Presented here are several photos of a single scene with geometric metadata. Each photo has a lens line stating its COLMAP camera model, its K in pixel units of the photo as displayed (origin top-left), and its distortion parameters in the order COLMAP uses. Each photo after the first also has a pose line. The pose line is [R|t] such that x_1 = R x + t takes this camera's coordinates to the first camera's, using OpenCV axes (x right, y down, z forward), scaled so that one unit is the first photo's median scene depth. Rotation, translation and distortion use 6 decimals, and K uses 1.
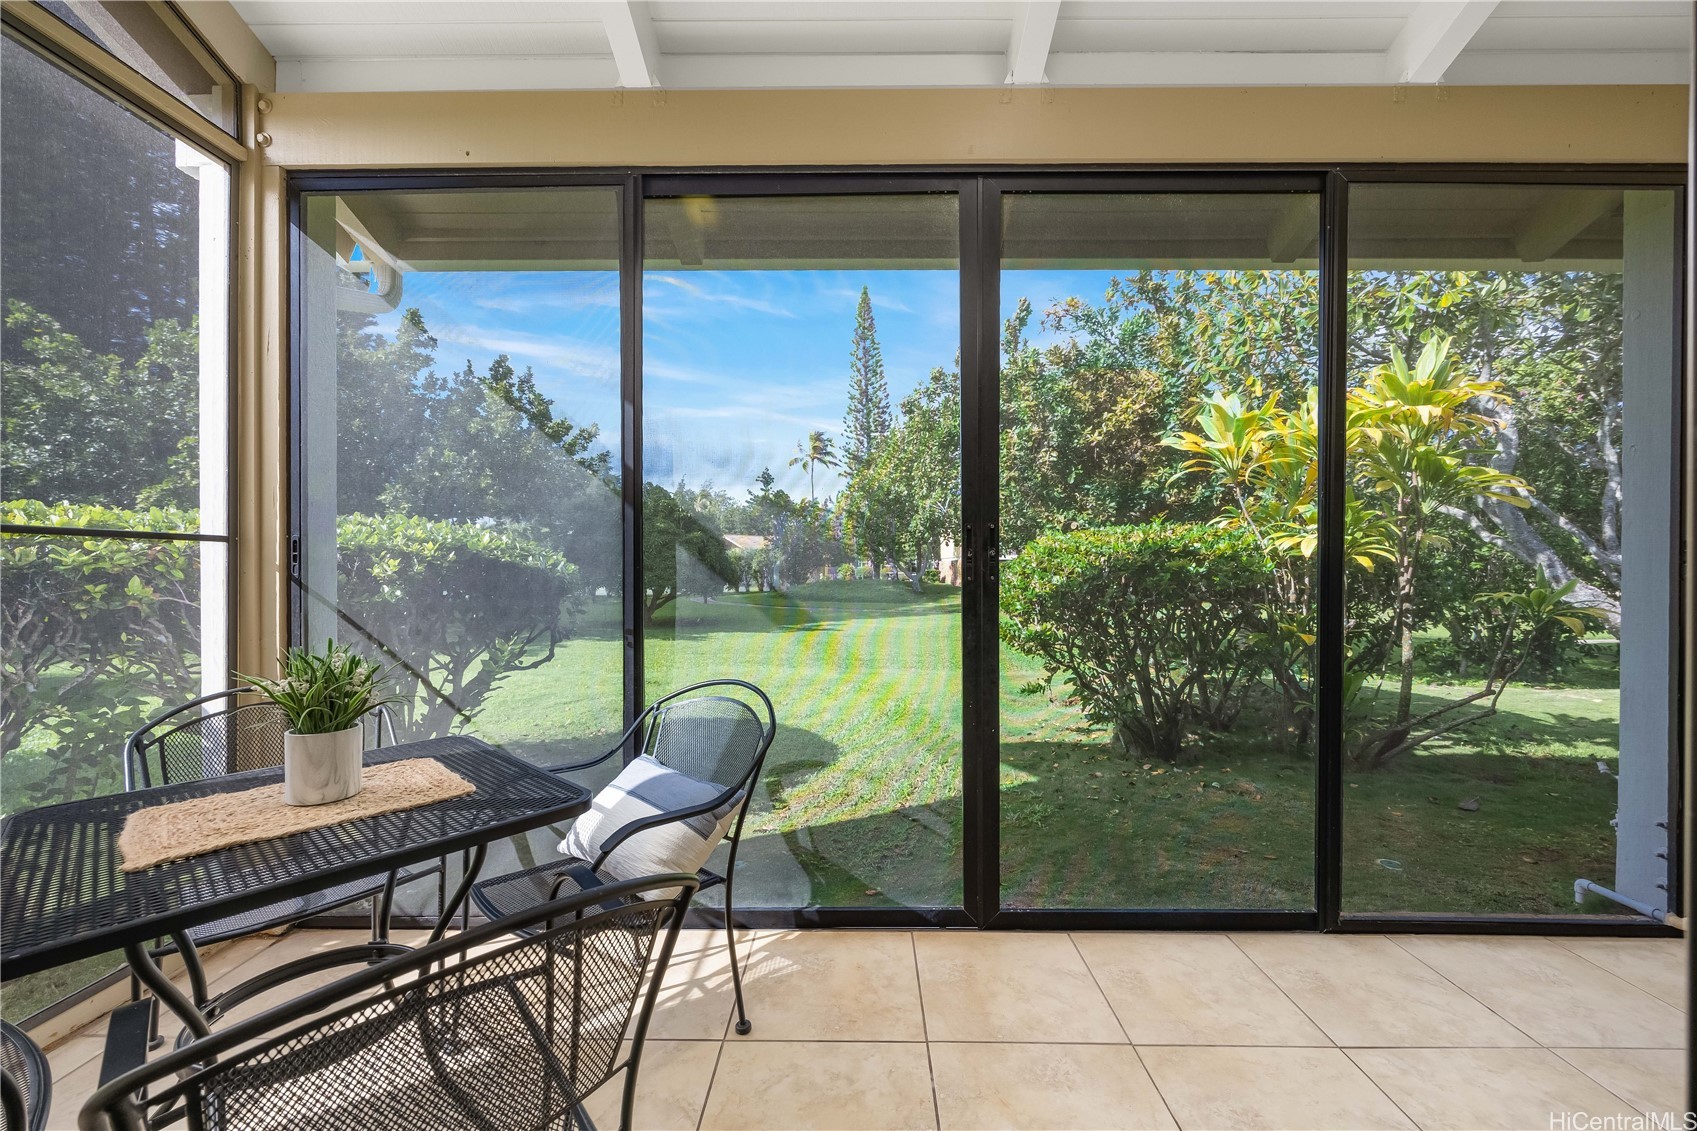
lens RADIAL K [[649.0, 0, 841.3], [0, 649.0, 569.4], [0, 0, 1]] dist [-0.001979, -0.000227]
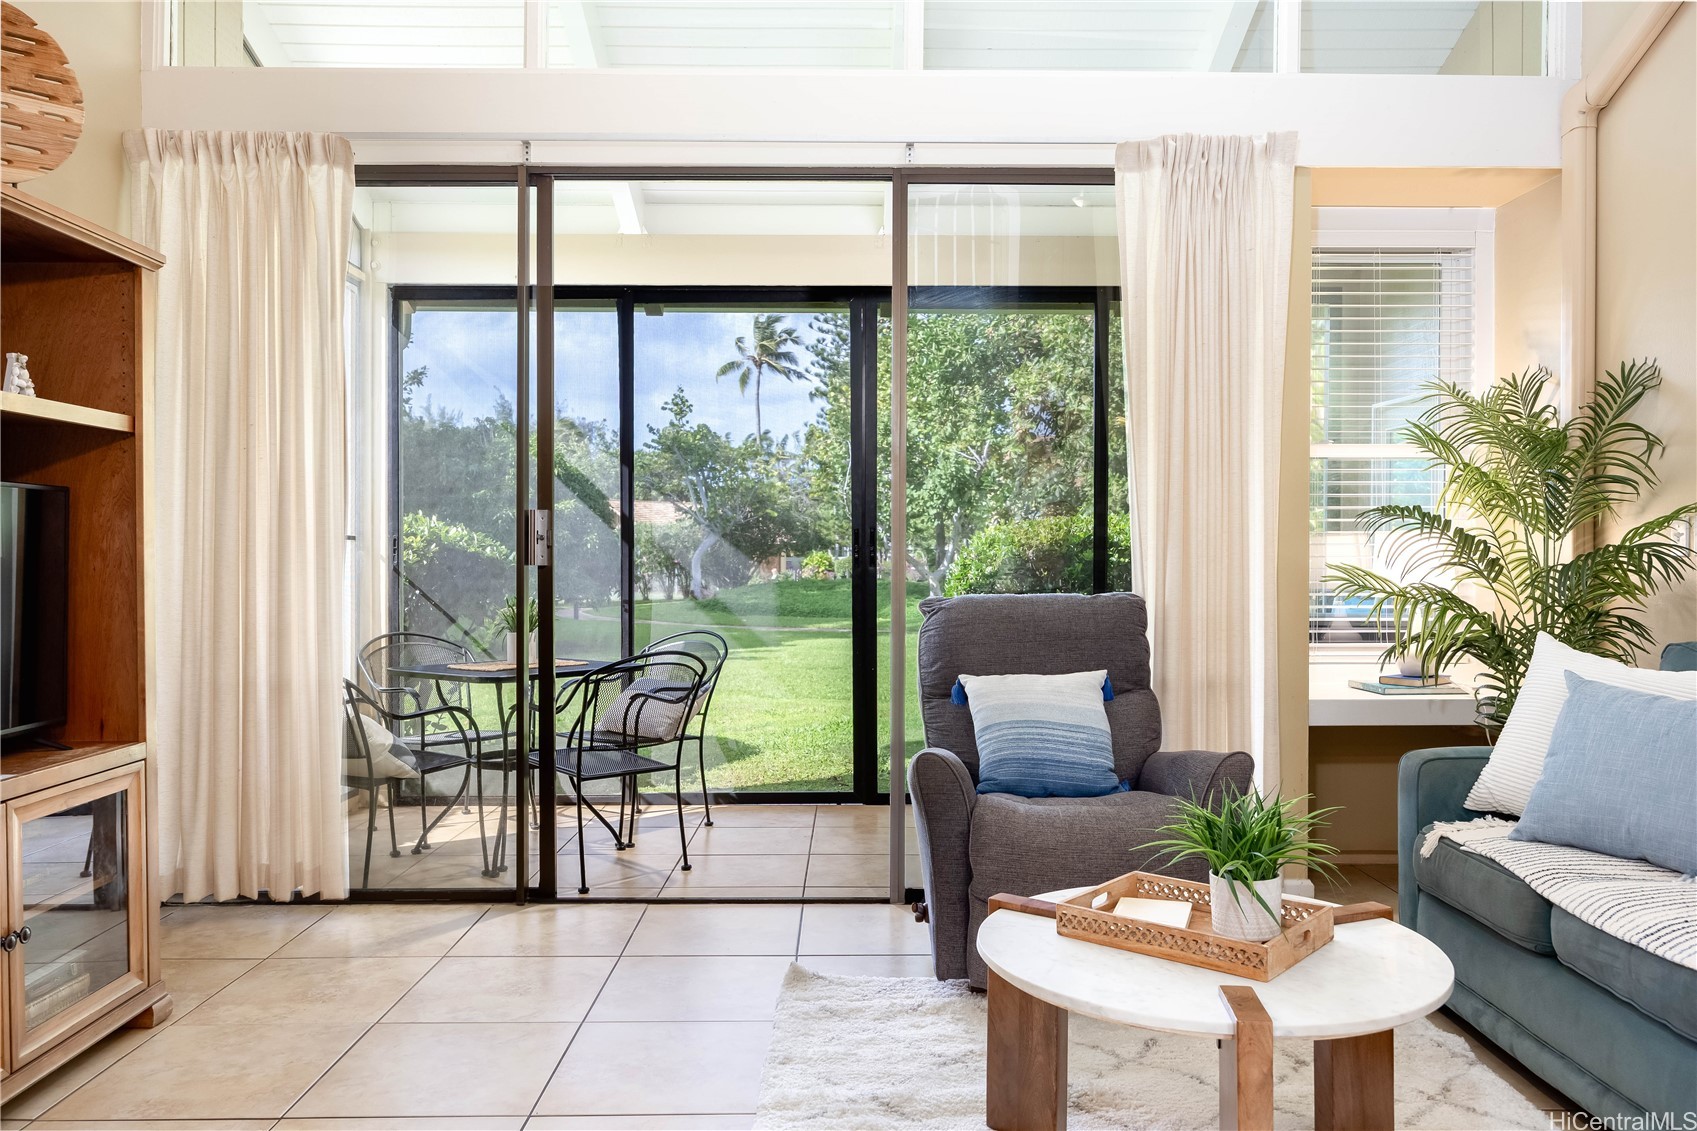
lens RADIAL K [[1249.6, 0, 848.5], [0, 1249.6, 565.5], [0, 0, 1]] dist [0.001364, -0.000692]
pose [[0.999658, -0.000164, 0.026152, 0.007859], [0.000084, 0.999995, 0.003061, 0.000476], [-0.026153, -0.003057, 0.999653, -0.139533]]
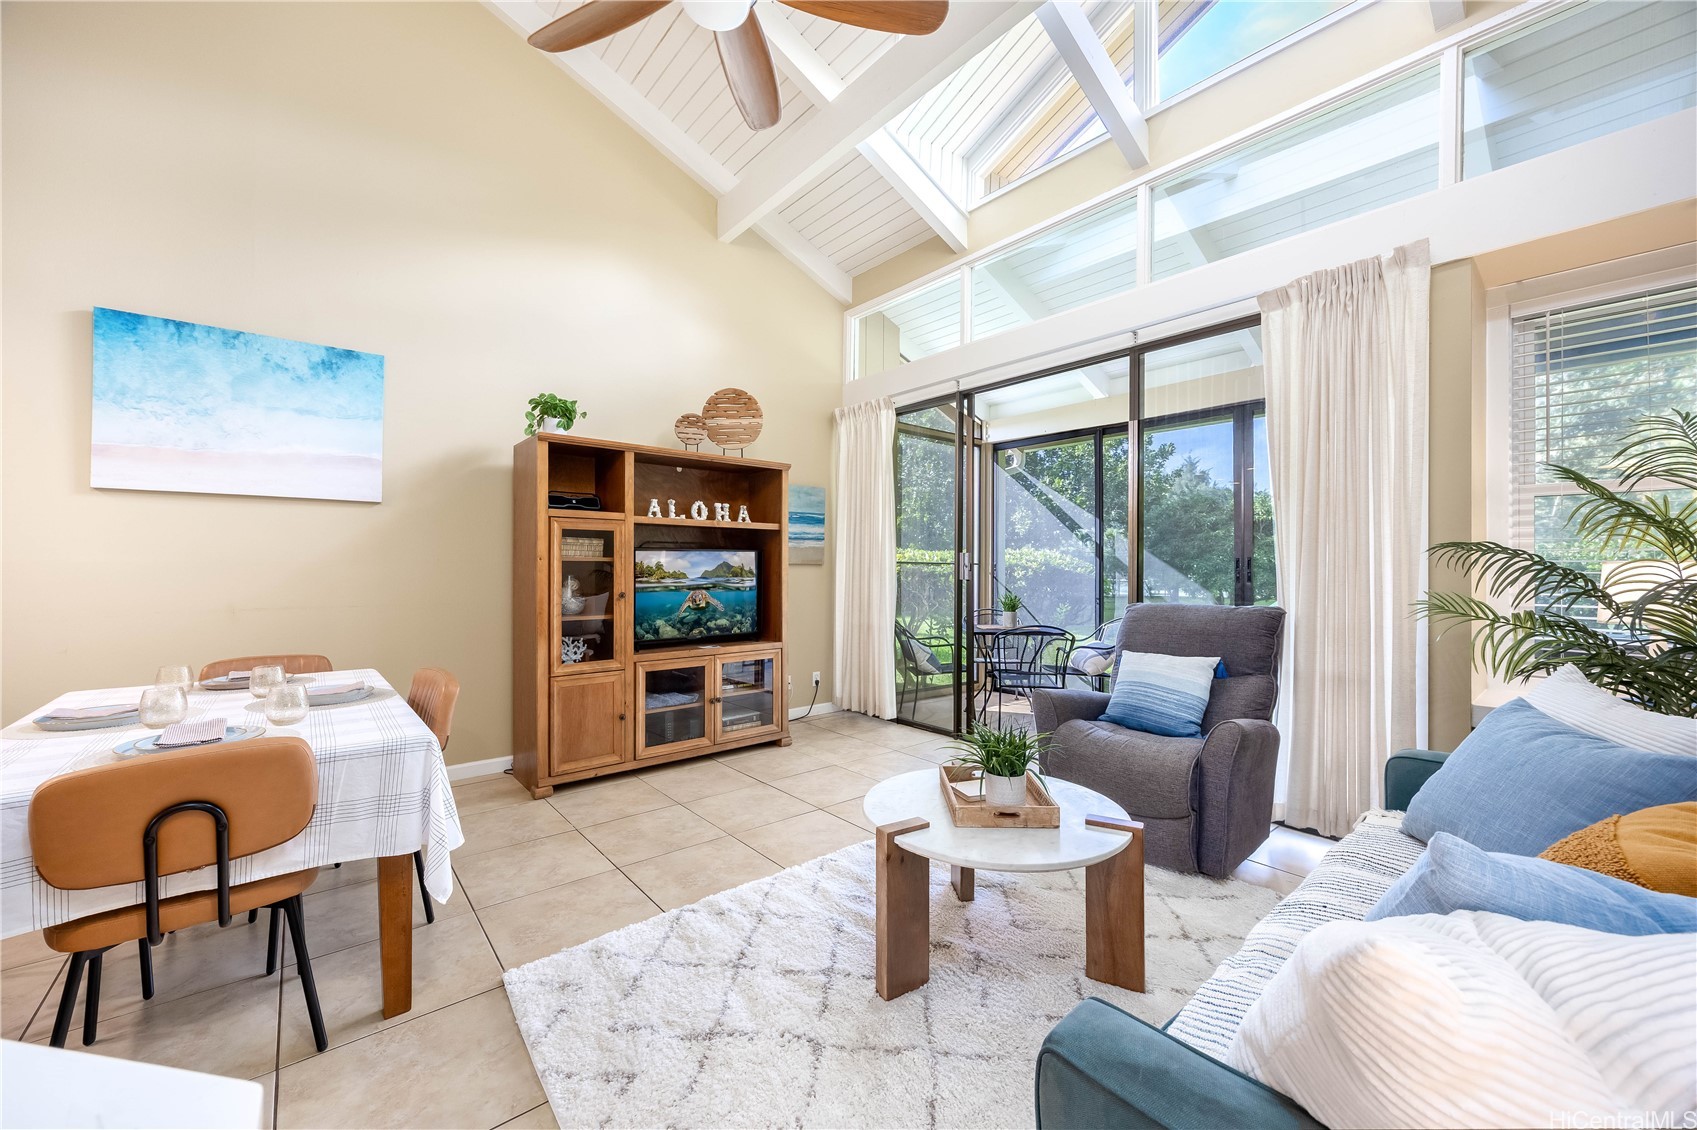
lens RADIAL K [[663.5, 0, 848.5], [0, 663.5, 565.0], [0, 0, 1]] dist [-0.001934, -0.000315]
pose [[0.648448, 0.001433, -0.761257, 0.084112], [-0.006802, 0.999969, -0.003912, -0.001898], [0.761228, 0.007714, 0.648438, -0.119087]]
